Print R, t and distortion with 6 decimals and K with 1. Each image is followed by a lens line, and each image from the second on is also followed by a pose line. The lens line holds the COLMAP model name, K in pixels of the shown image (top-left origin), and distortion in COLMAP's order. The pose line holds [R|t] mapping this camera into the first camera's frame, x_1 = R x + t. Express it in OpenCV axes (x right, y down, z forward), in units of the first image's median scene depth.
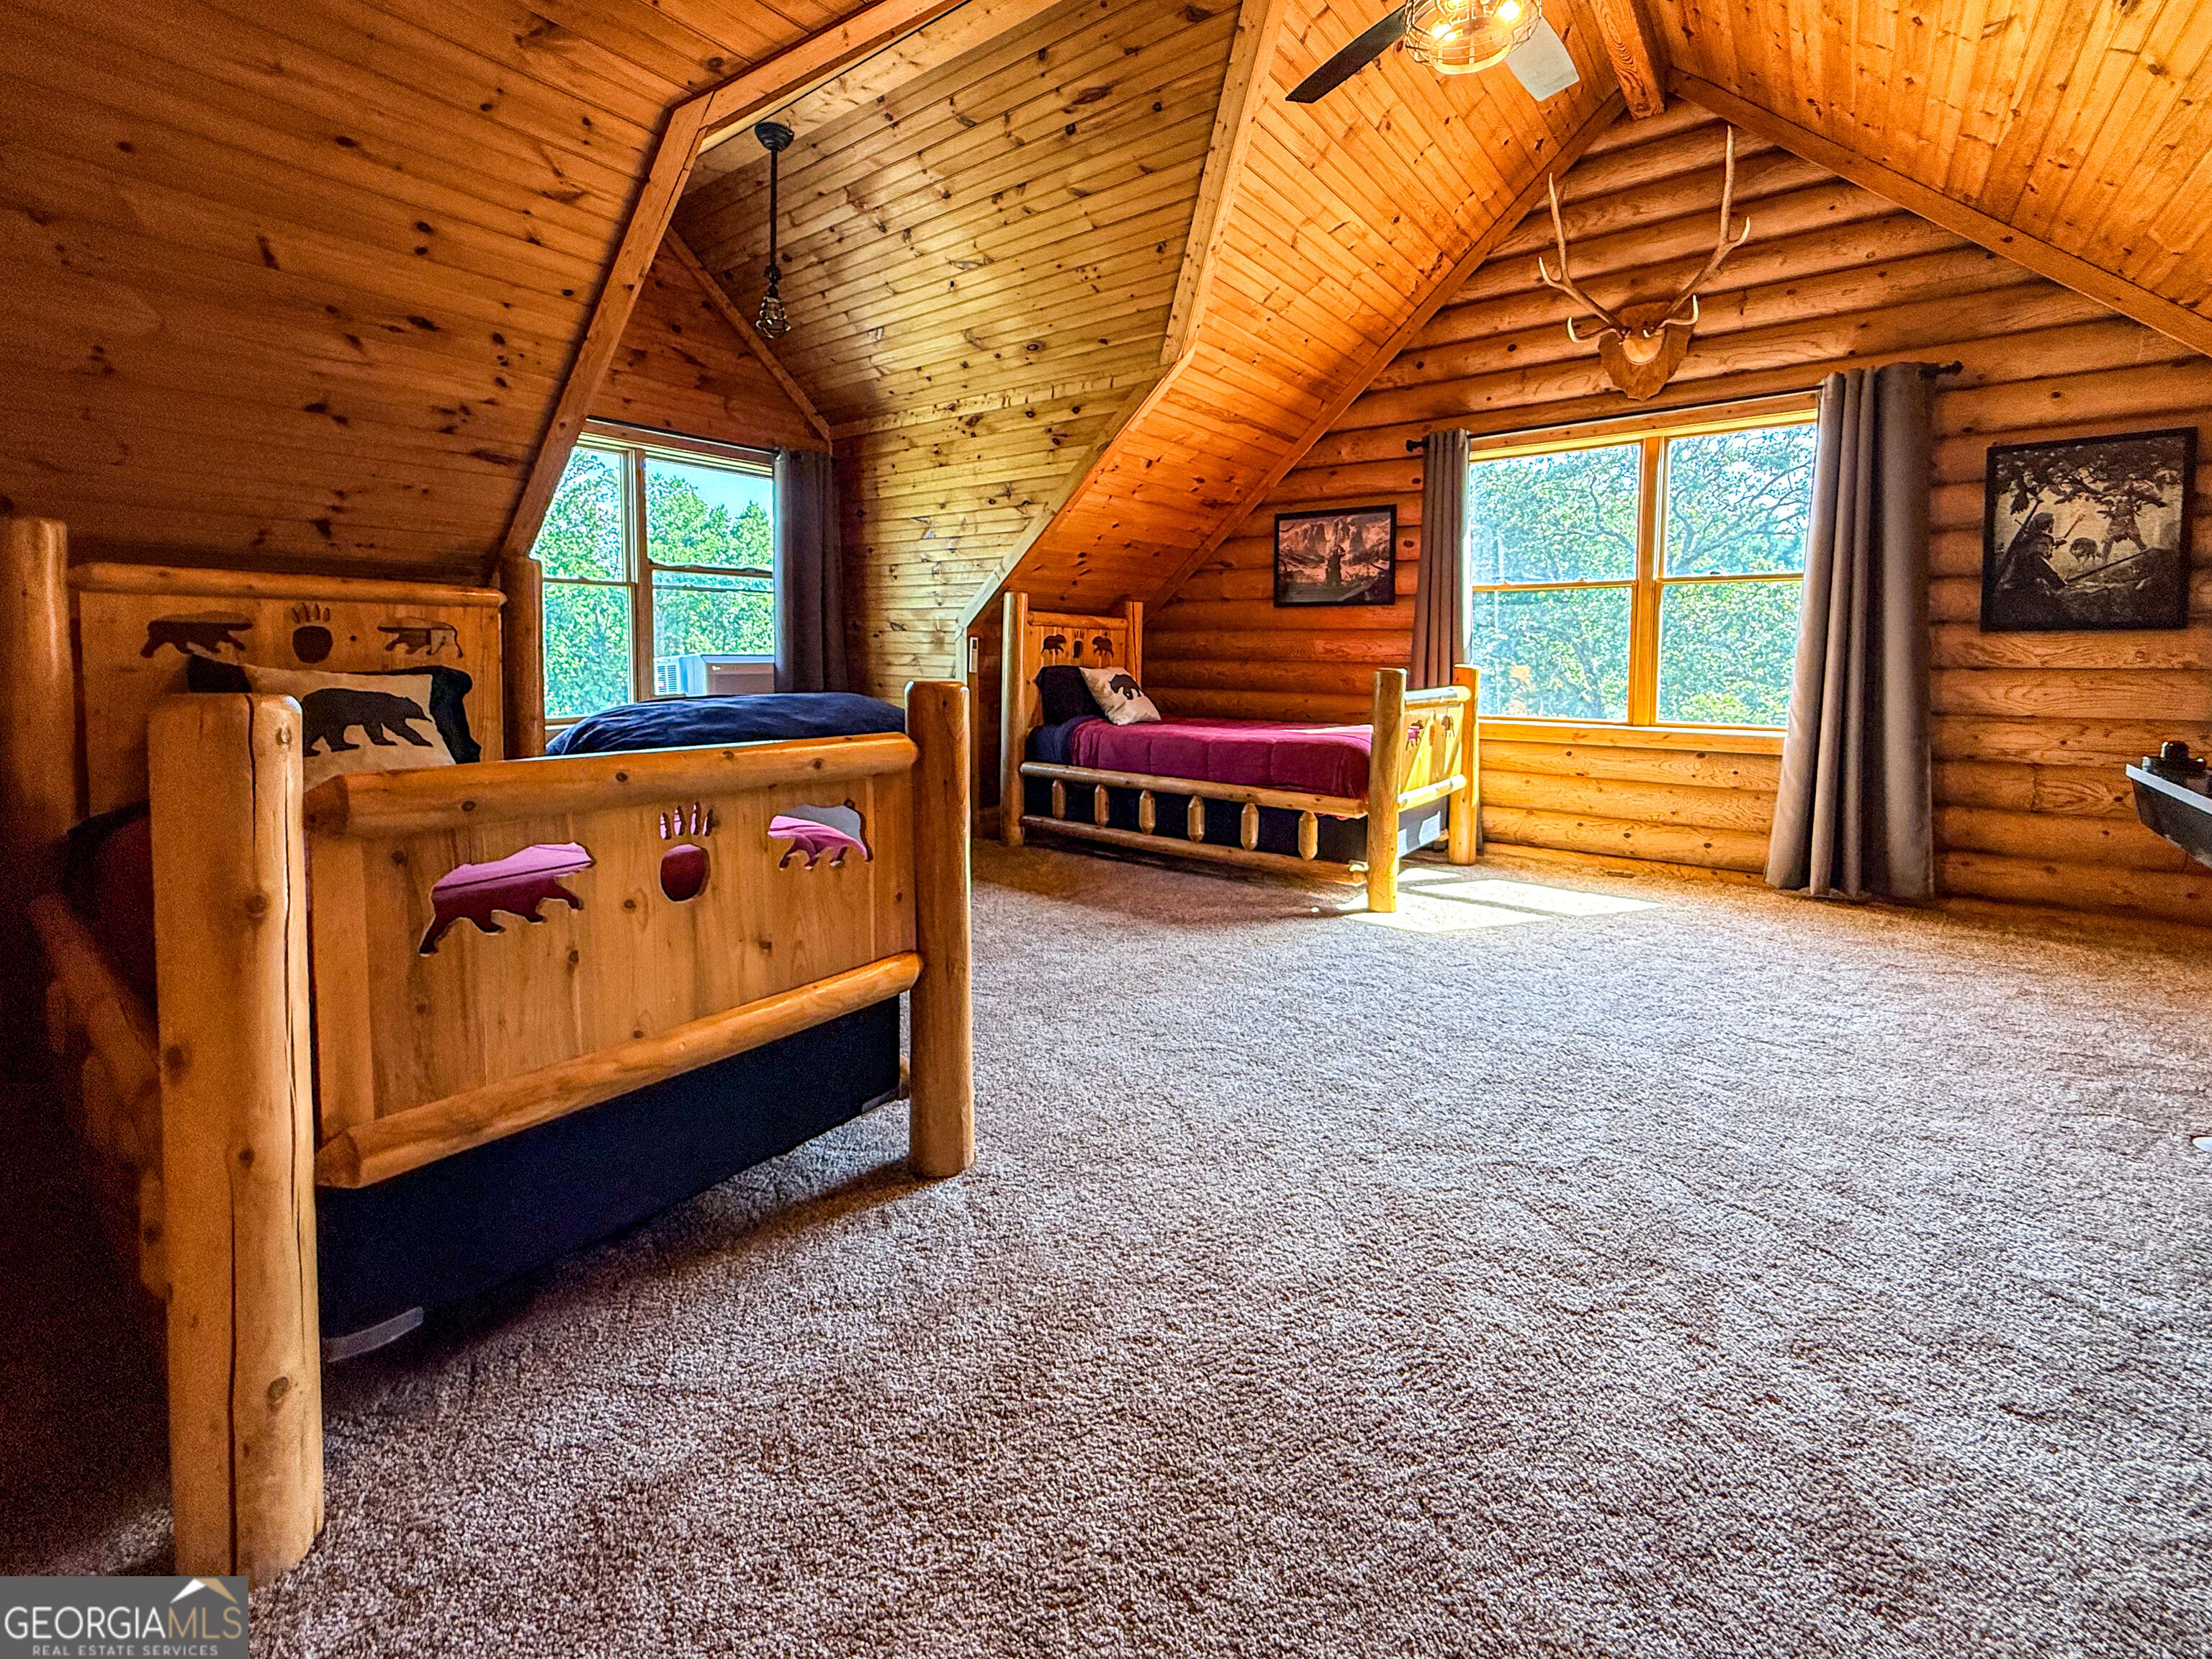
lens RADIAL K [[916.2, 0, 1106.0], [0, 916.2, 829.5], [0, 0, 1]] dist [0.001152, 0.000082]
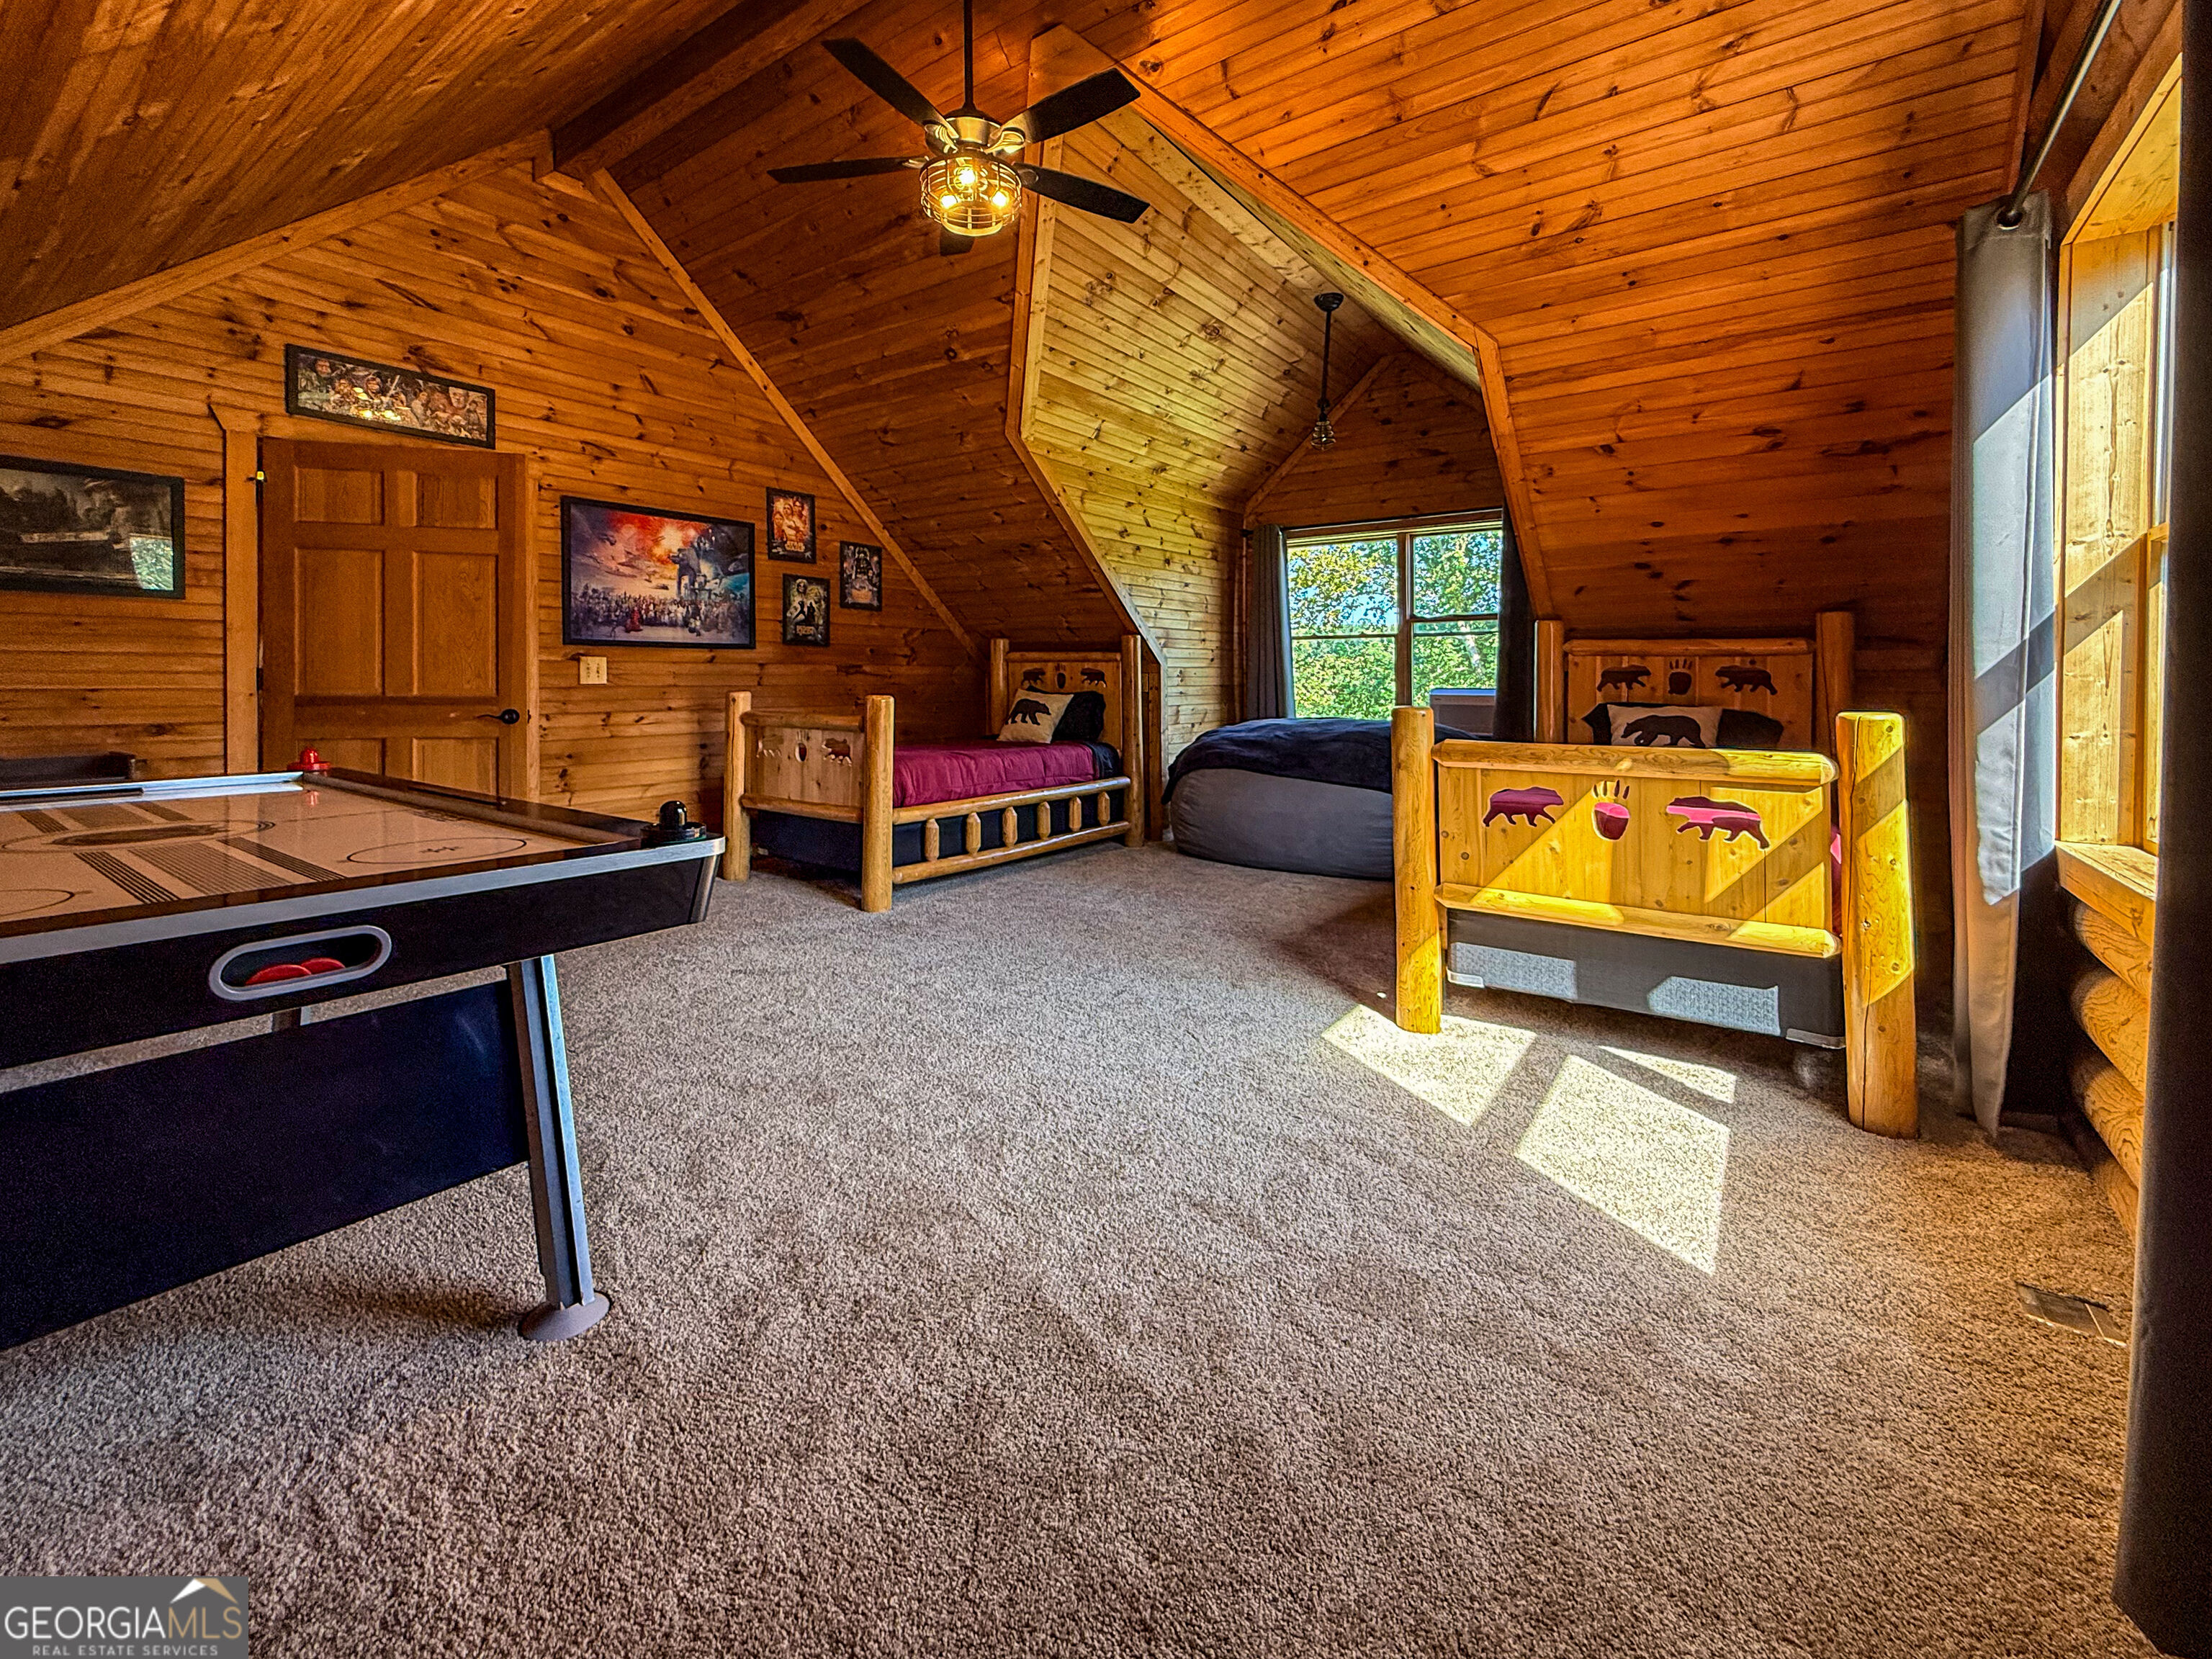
lens RADIAL K [[916.2, 0, 1106.0], [0, 916.2, 829.5], [0, 0, 1]] dist [0.001152, 0.000082]
pose [[0.022872, 0.150610, -0.988329, 0.851974], [-0.200088, 0.969275, 0.143076, -0.109560], [0.979511, 0.194480, 0.052305, 0.608894]]
